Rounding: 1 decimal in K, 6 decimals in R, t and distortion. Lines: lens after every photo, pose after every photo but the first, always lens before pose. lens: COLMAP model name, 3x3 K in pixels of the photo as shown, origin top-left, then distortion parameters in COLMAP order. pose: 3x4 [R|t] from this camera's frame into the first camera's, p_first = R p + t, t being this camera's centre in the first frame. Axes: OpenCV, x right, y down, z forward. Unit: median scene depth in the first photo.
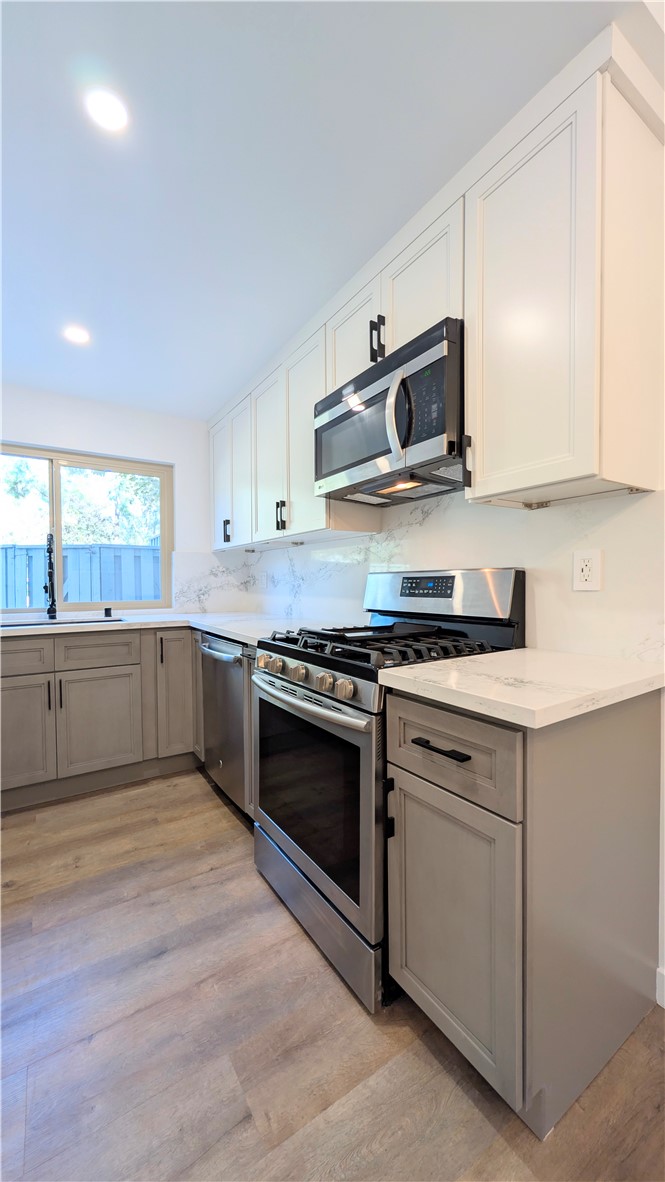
lens RADIAL K [[445.0, 0, 329.2], [0, 445.0, 592.8], [0, 0, 1]] dist [-0.000662, 0.000255]
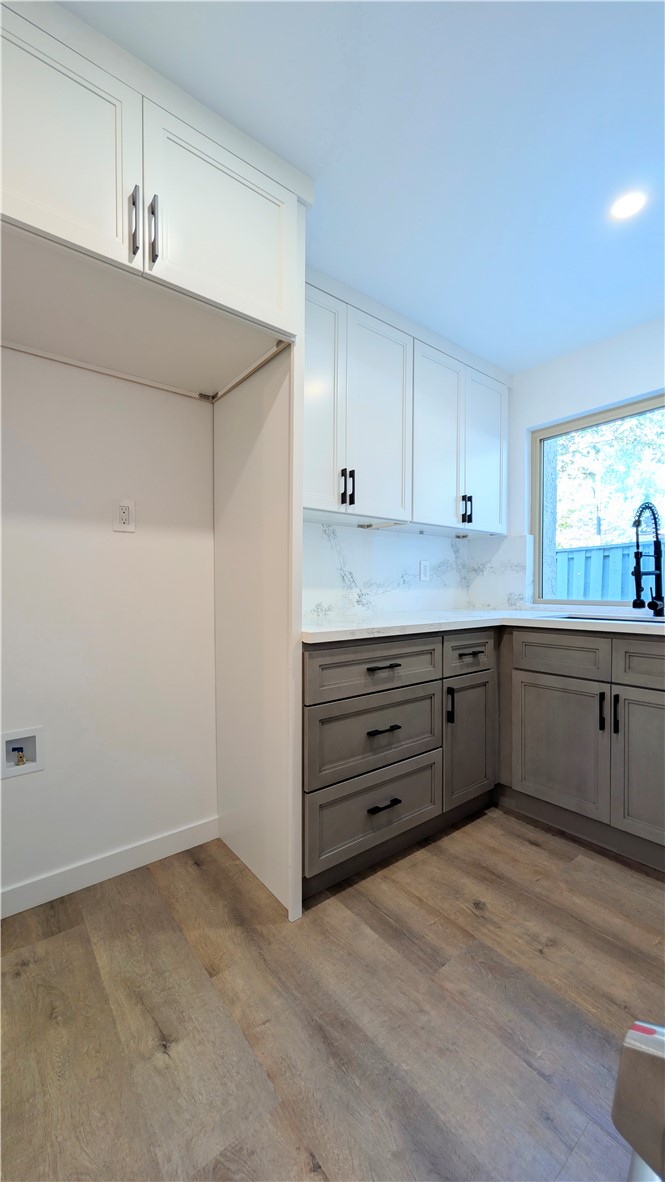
lens RADIAL K [[445.0, 0, 334.8], [0, 445.0, 592.9], [0, 0, 1]] dist [-0.000662, 0.000255]
pose [[0.097220, 0.017391, -0.995111, 0.102353], [-0.020953, 0.999661, 0.015423, 0.028204], [0.995042, 0.019351, 0.097551, 0.550481]]
